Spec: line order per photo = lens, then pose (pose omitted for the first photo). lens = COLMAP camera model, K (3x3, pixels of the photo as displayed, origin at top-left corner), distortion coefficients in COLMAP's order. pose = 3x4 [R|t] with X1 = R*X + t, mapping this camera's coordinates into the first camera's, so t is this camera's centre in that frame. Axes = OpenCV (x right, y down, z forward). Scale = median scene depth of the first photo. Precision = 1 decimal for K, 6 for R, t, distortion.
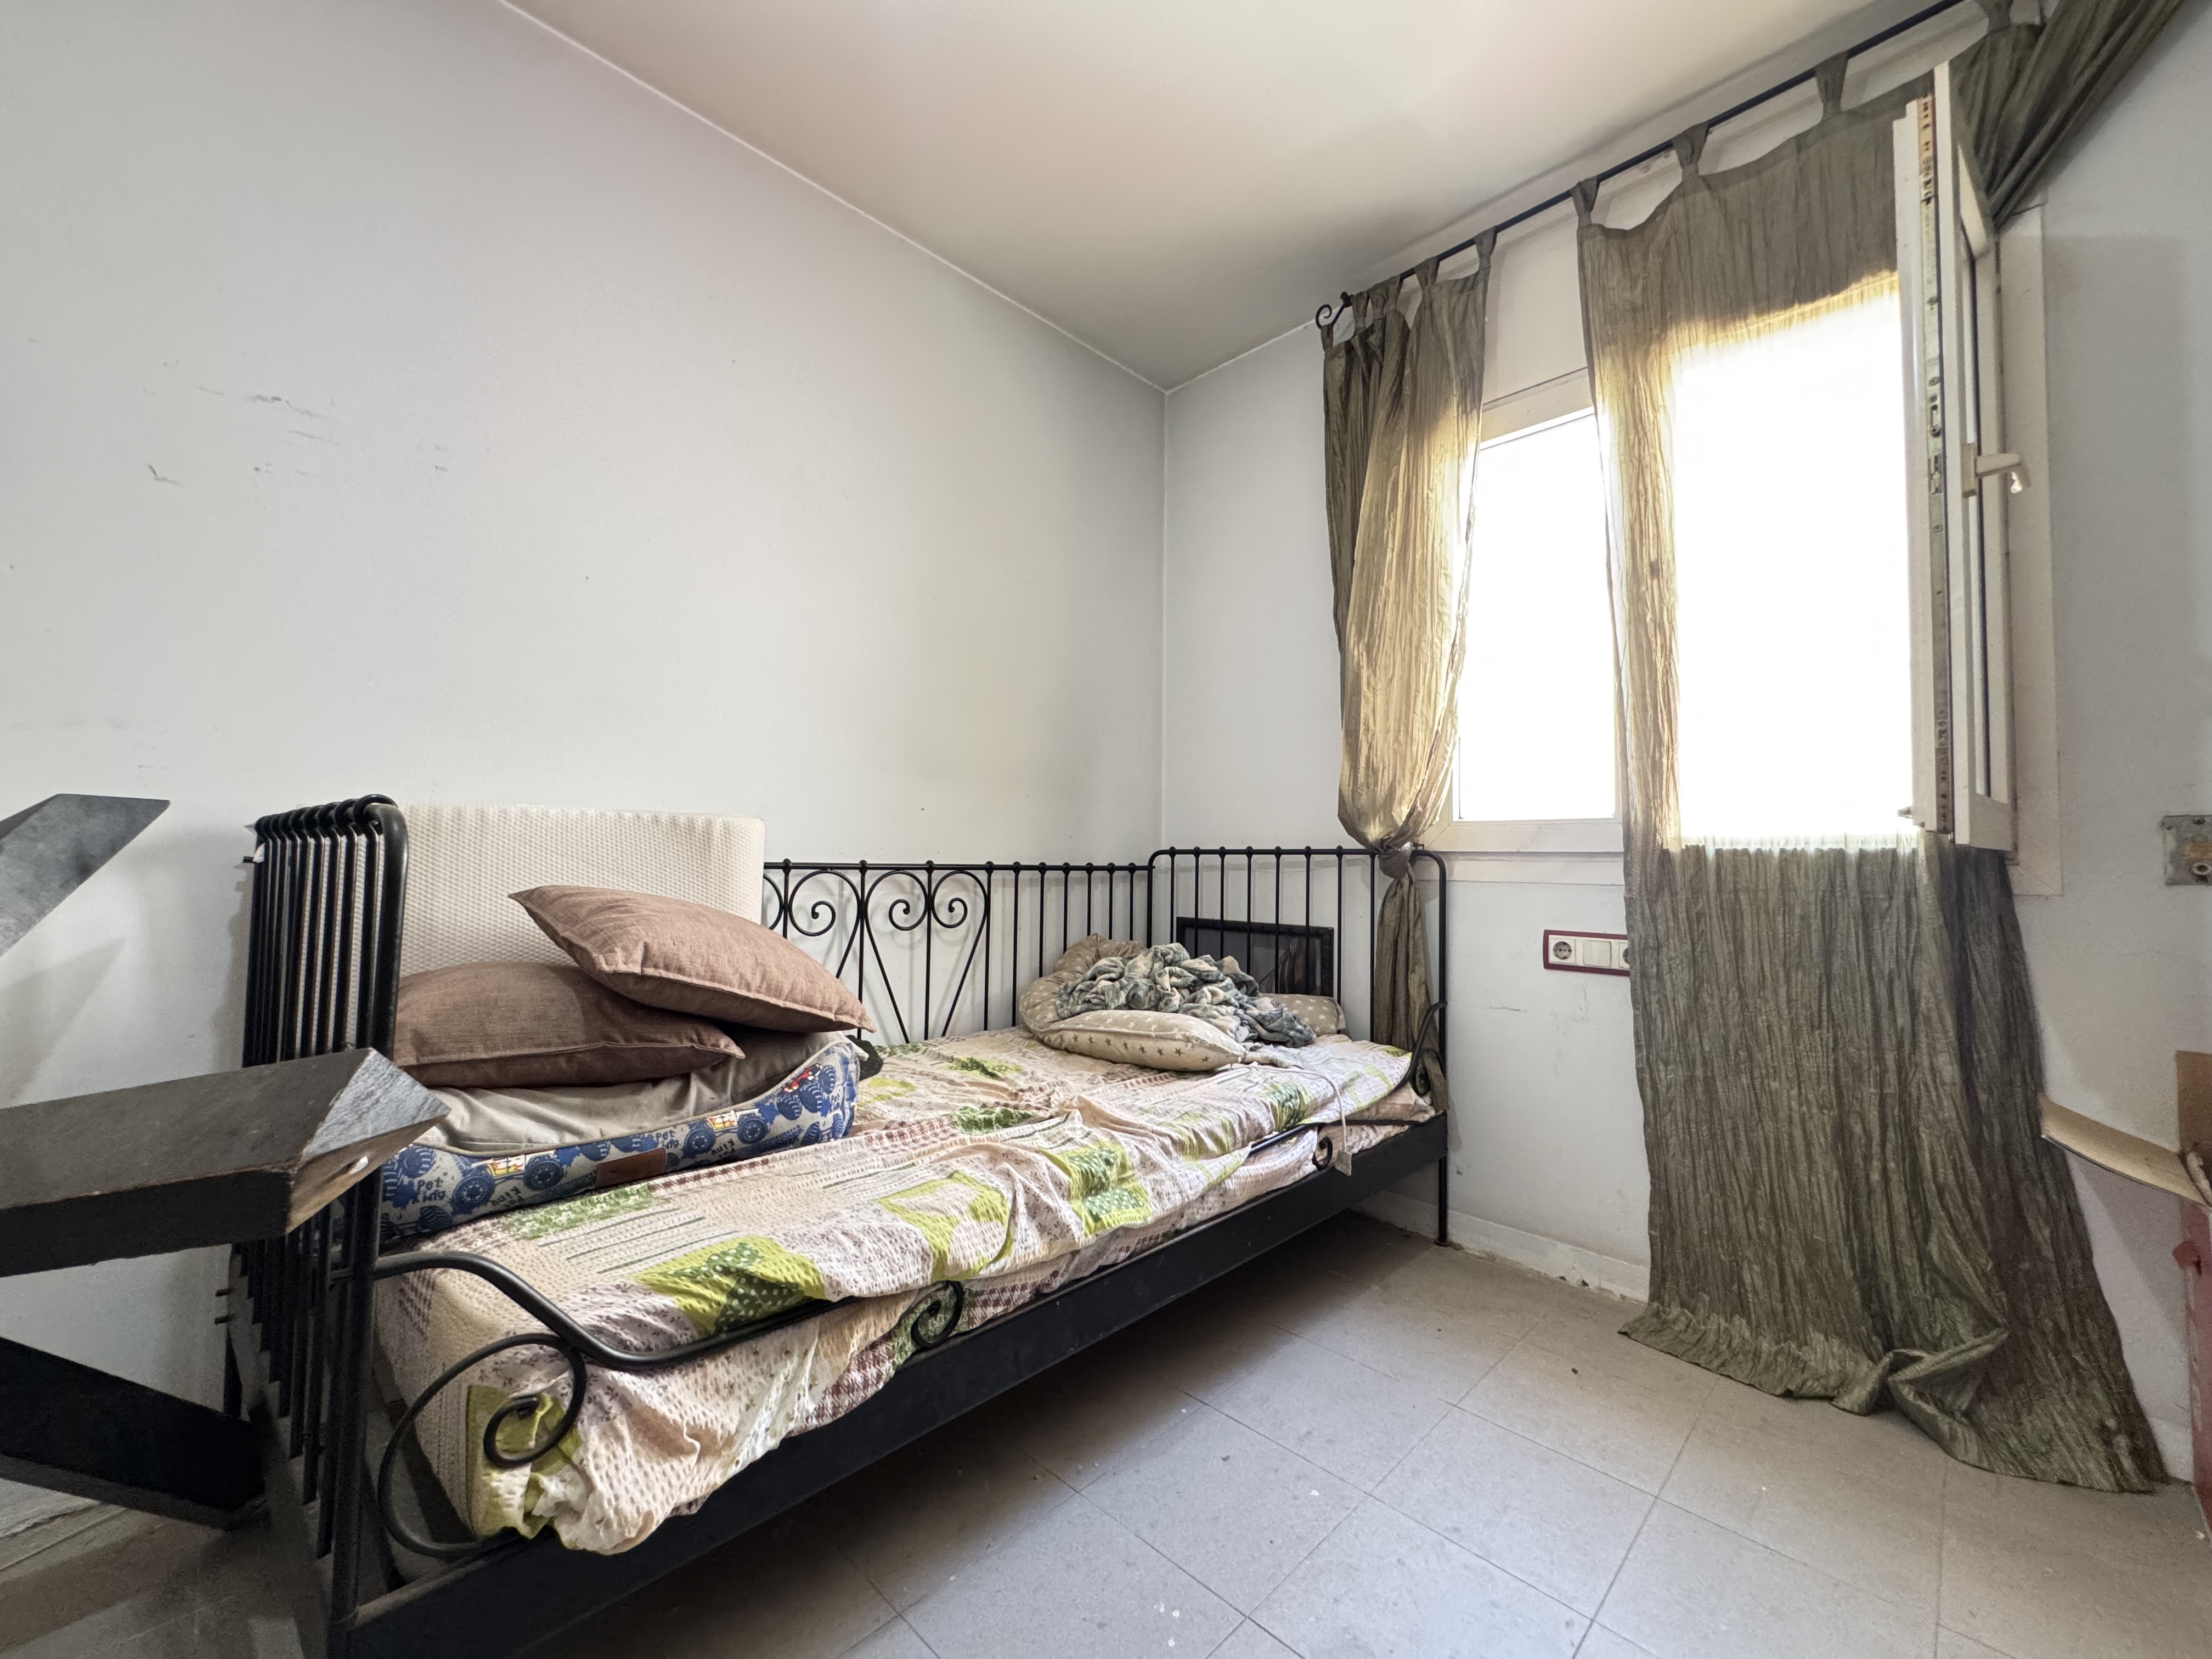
lens RADIAL K [[890.5, 0, 1116.2], [0, 890.5, 830.4], [0, 0, 1]] dist [-0.003915, 0.000804]
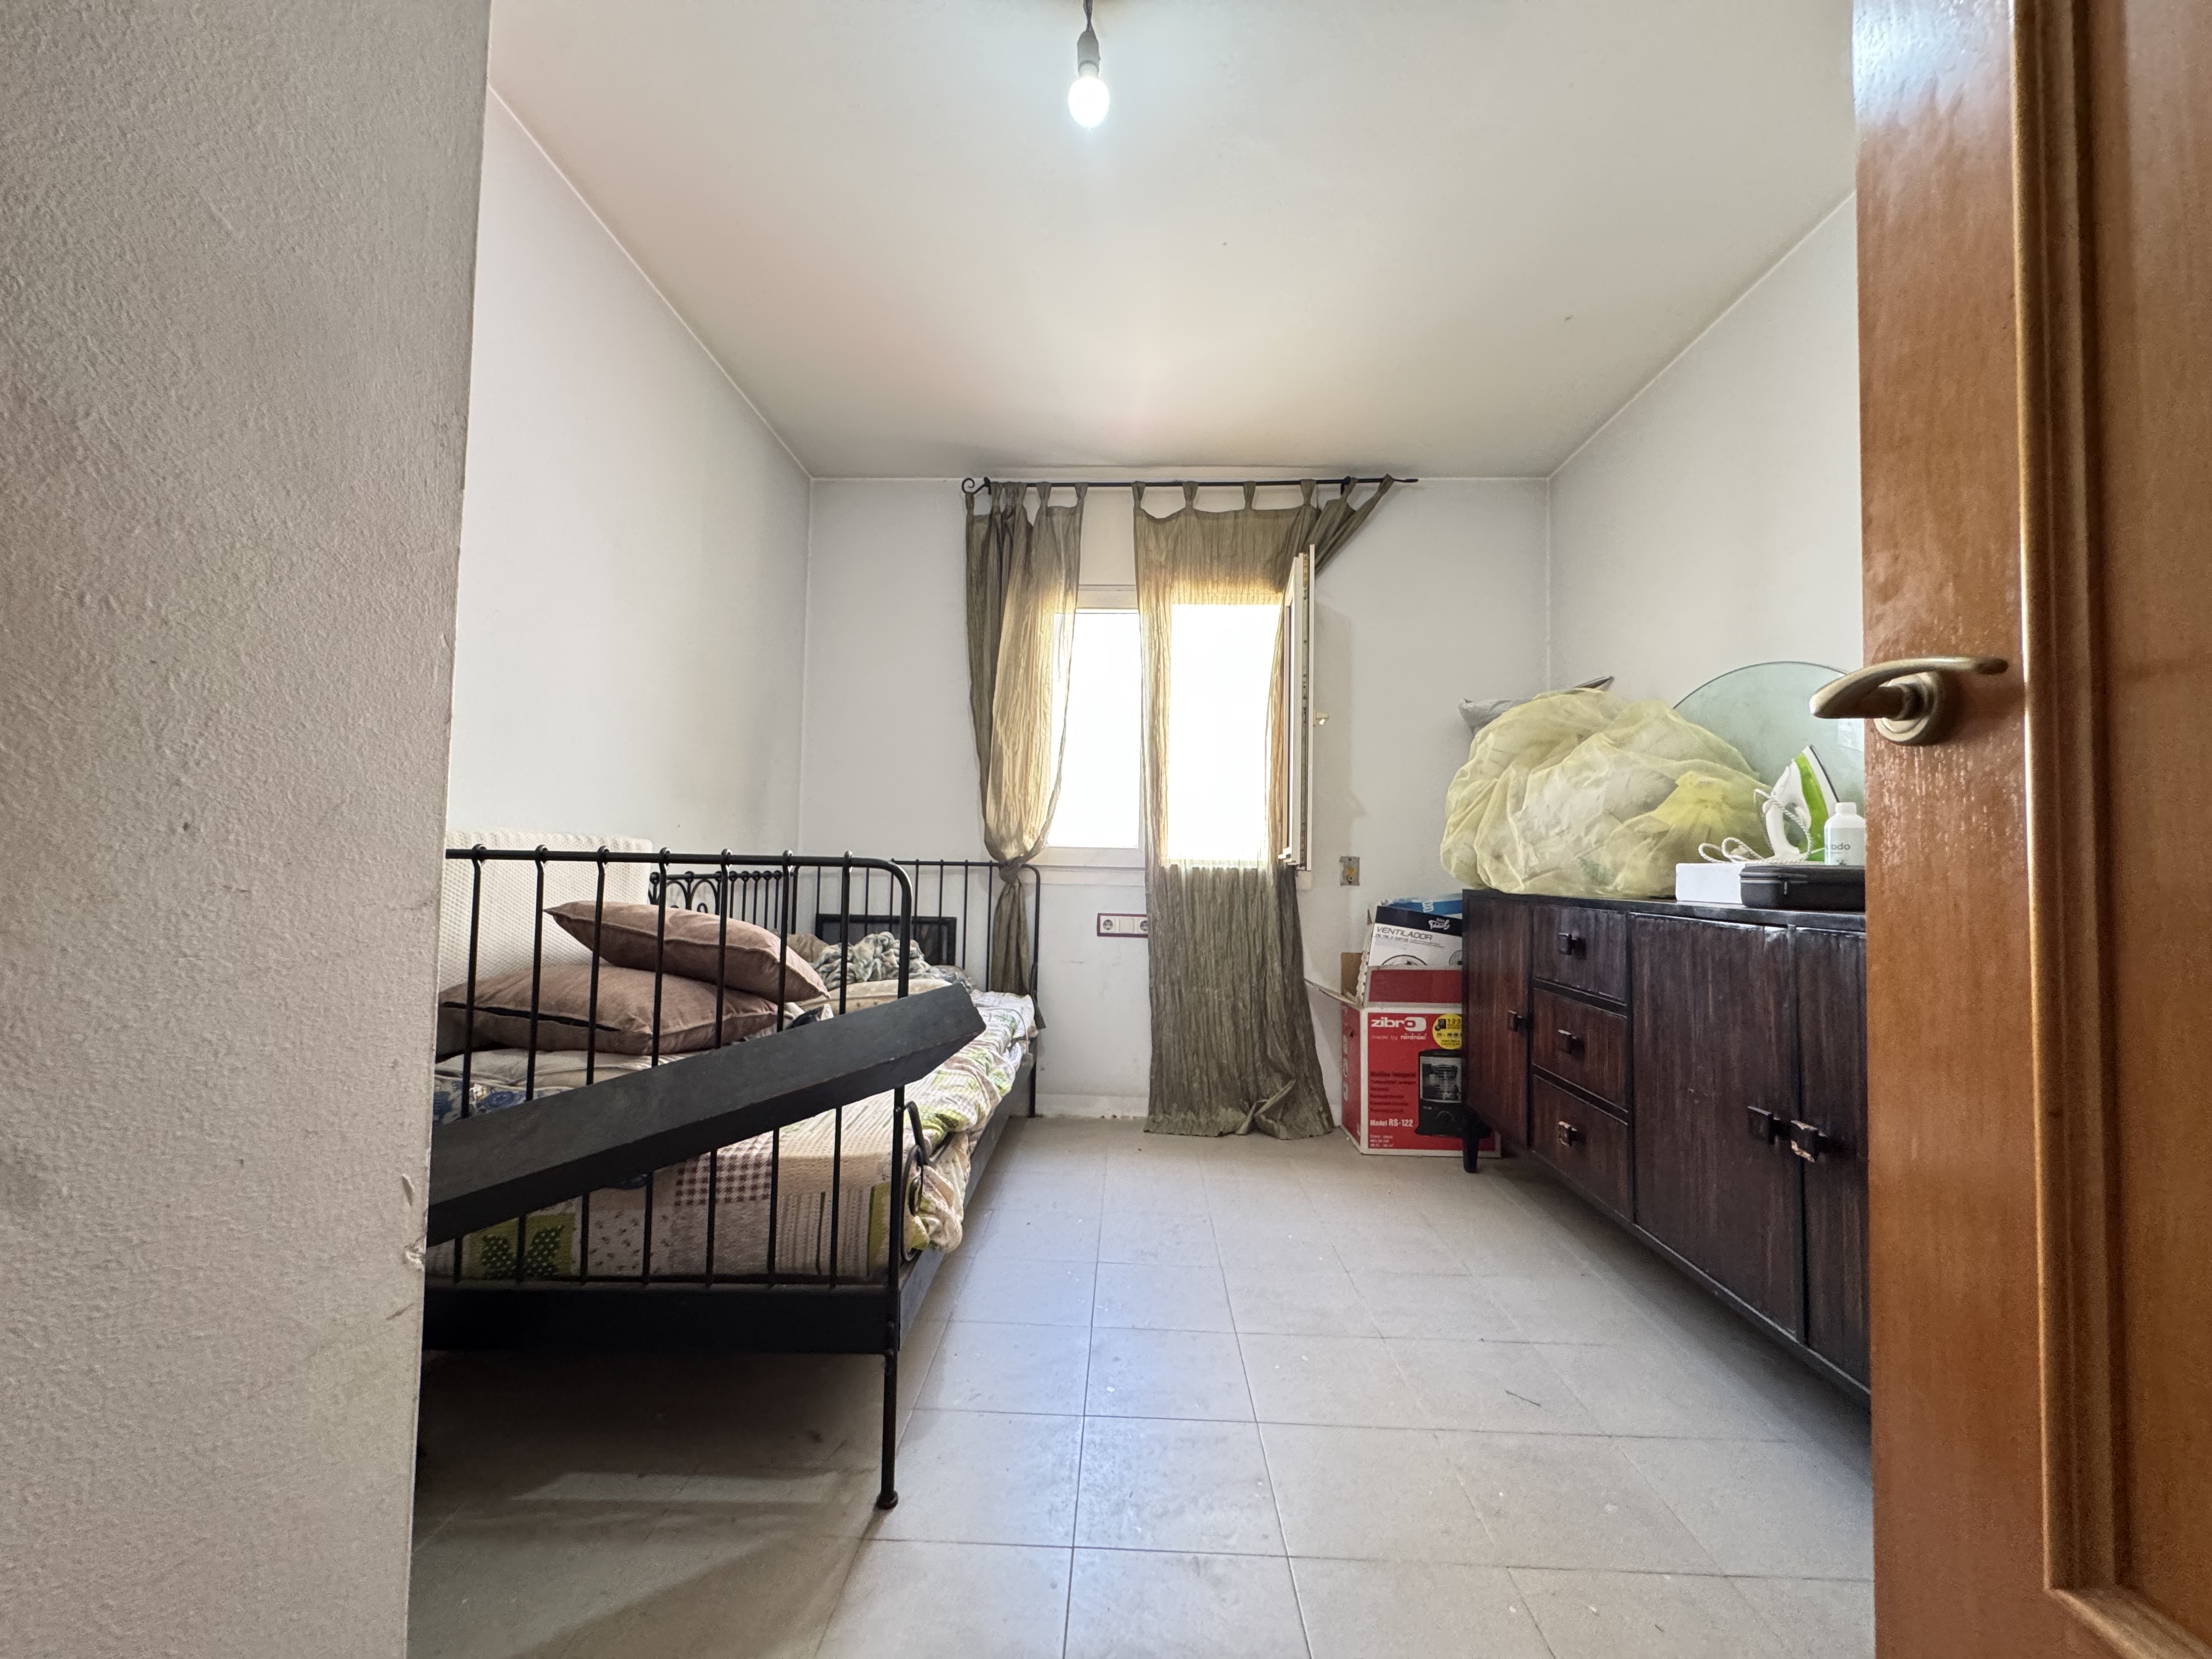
lens RADIAL K [[890.5, 0, 1117.6], [0, 890.5, 833.1], [0, 0, 1]] dist [-0.003915, 0.000804]
pose [[0.727957, 0.028834, 0.685017, -0.723628], [-0.036598, 0.999325, -0.003172, -0.039883], [-0.684646, -0.022762, 0.728521, -0.274402]]
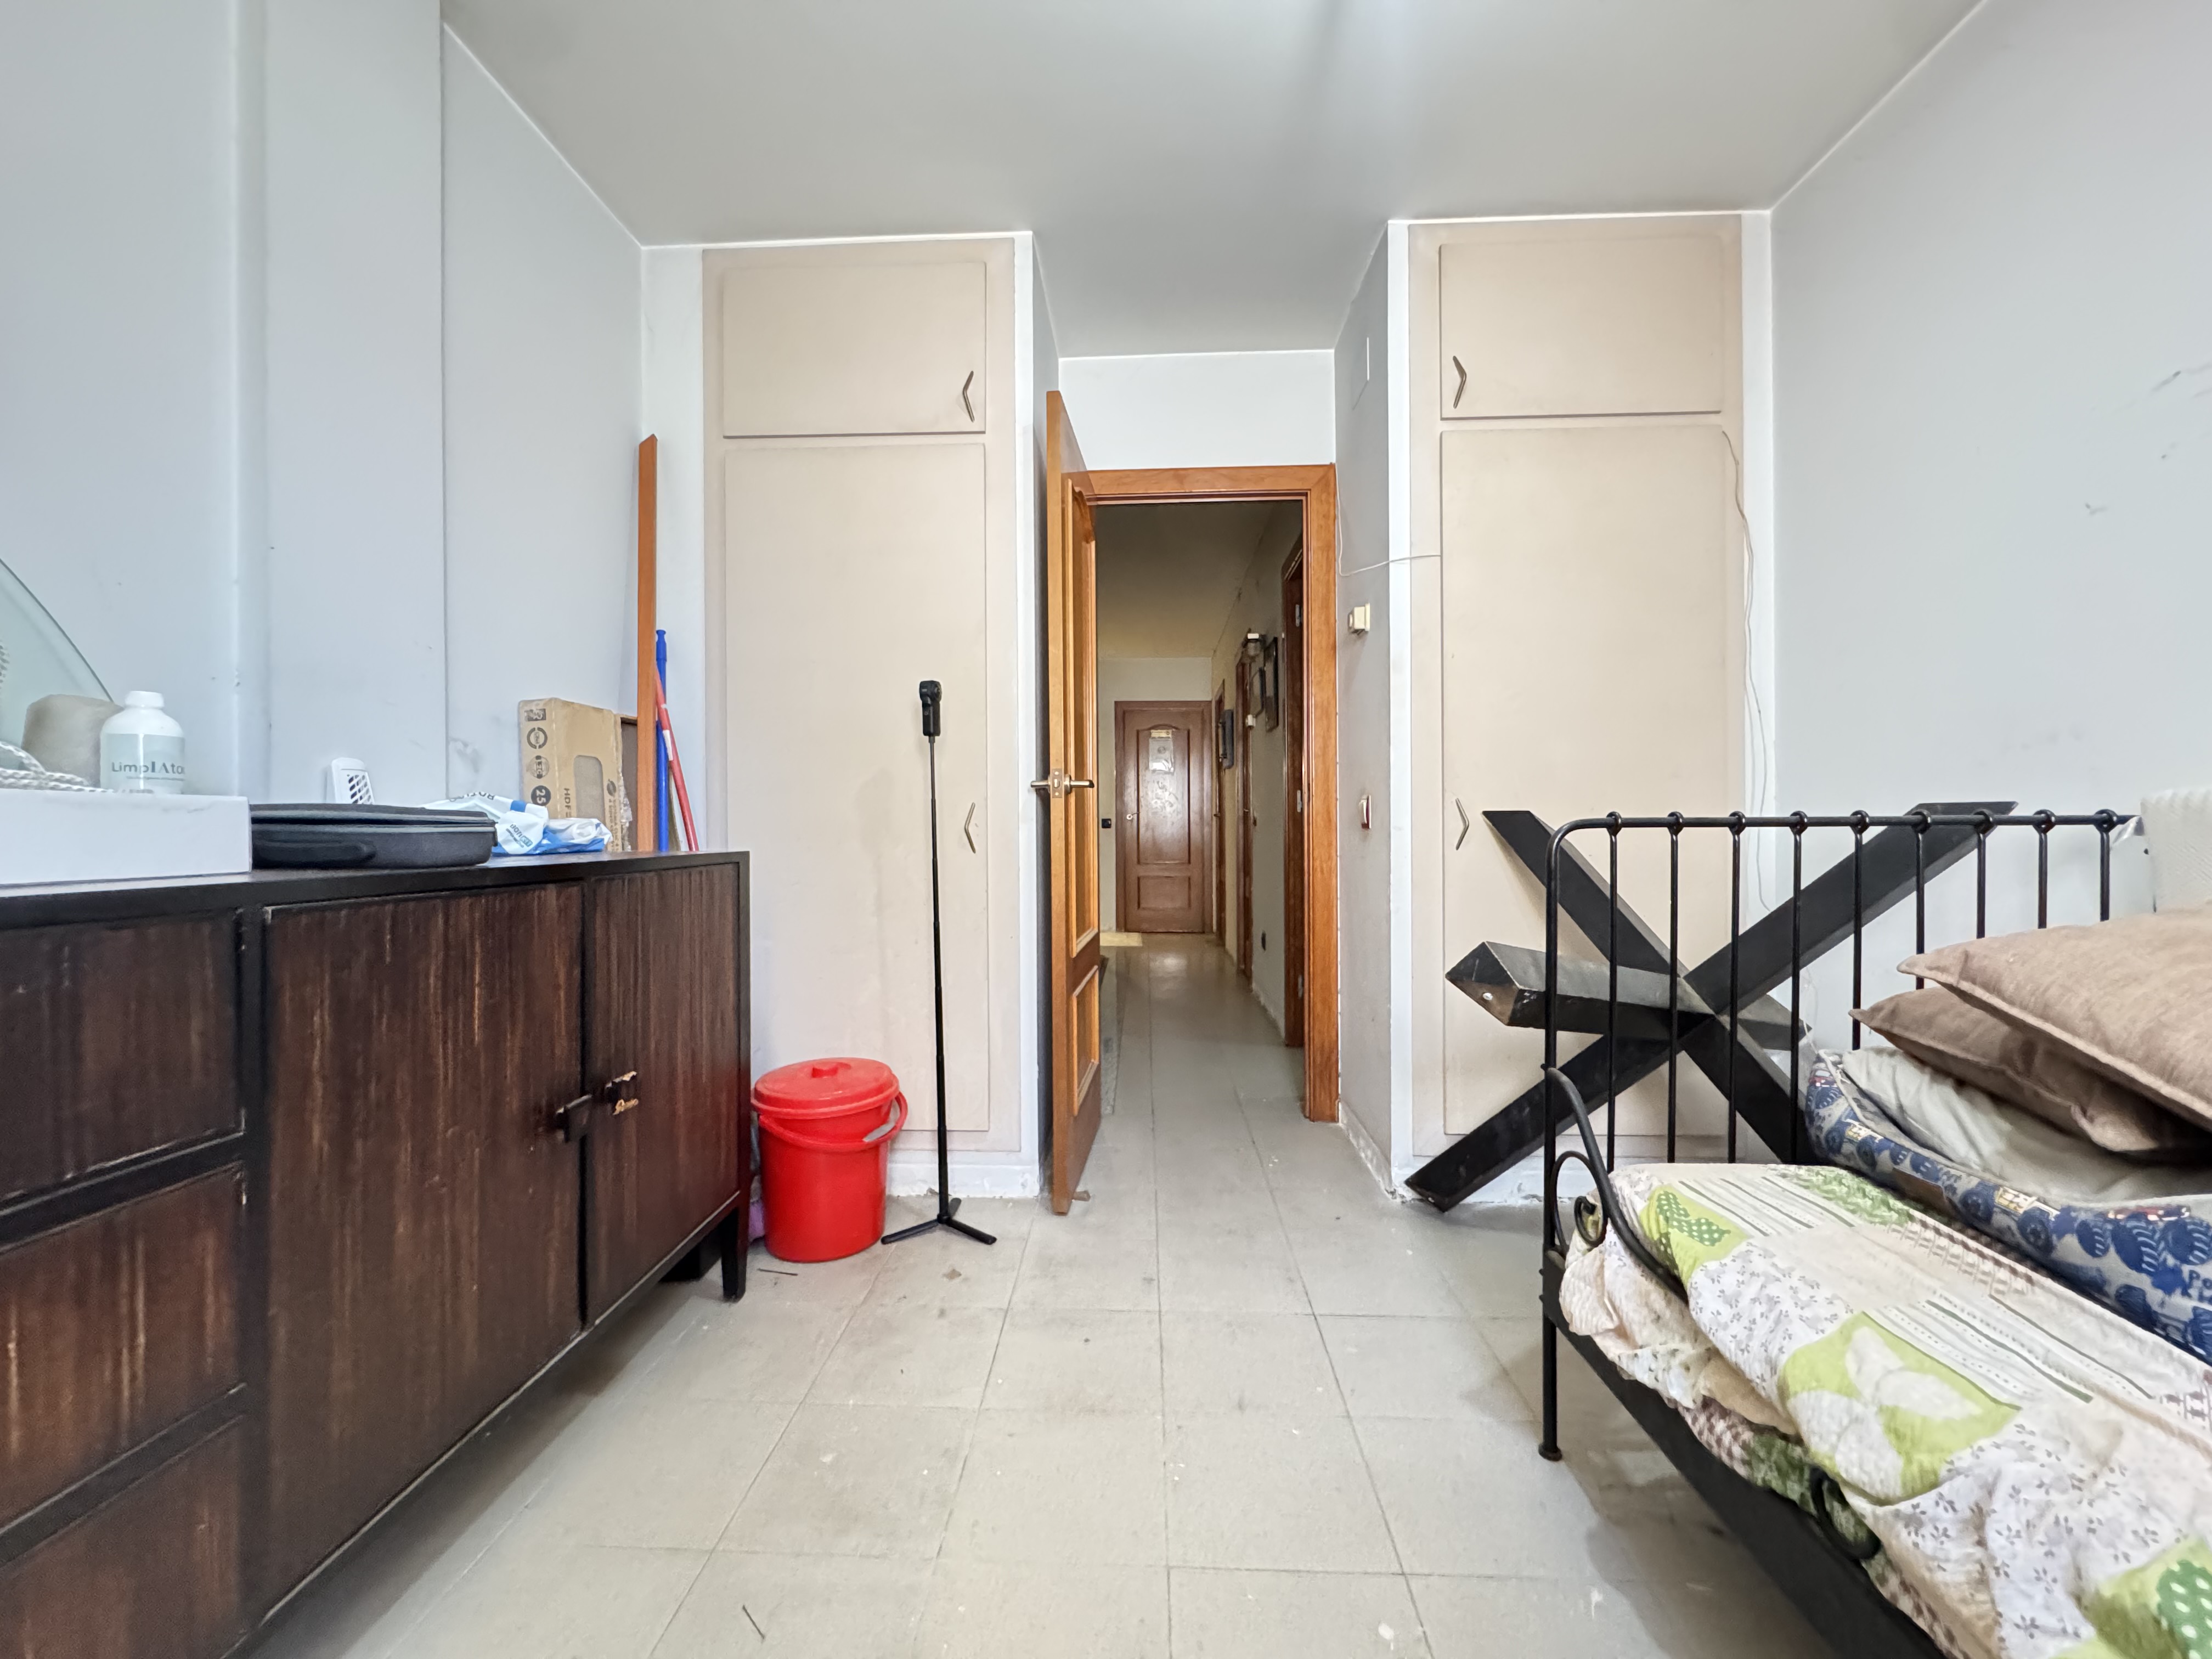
lens RADIAL K [[890.5, 0, 1110.3], [0, 890.5, 830.3], [0, 0, 1]] dist [-0.003915, 0.000804]
pose [[-0.751473, -0.006131, -0.659735, 0.432979], [0.022312, 0.999149, -0.034698, 0.013614], [0.659386, -0.040795, -0.750697, 0.725569]]
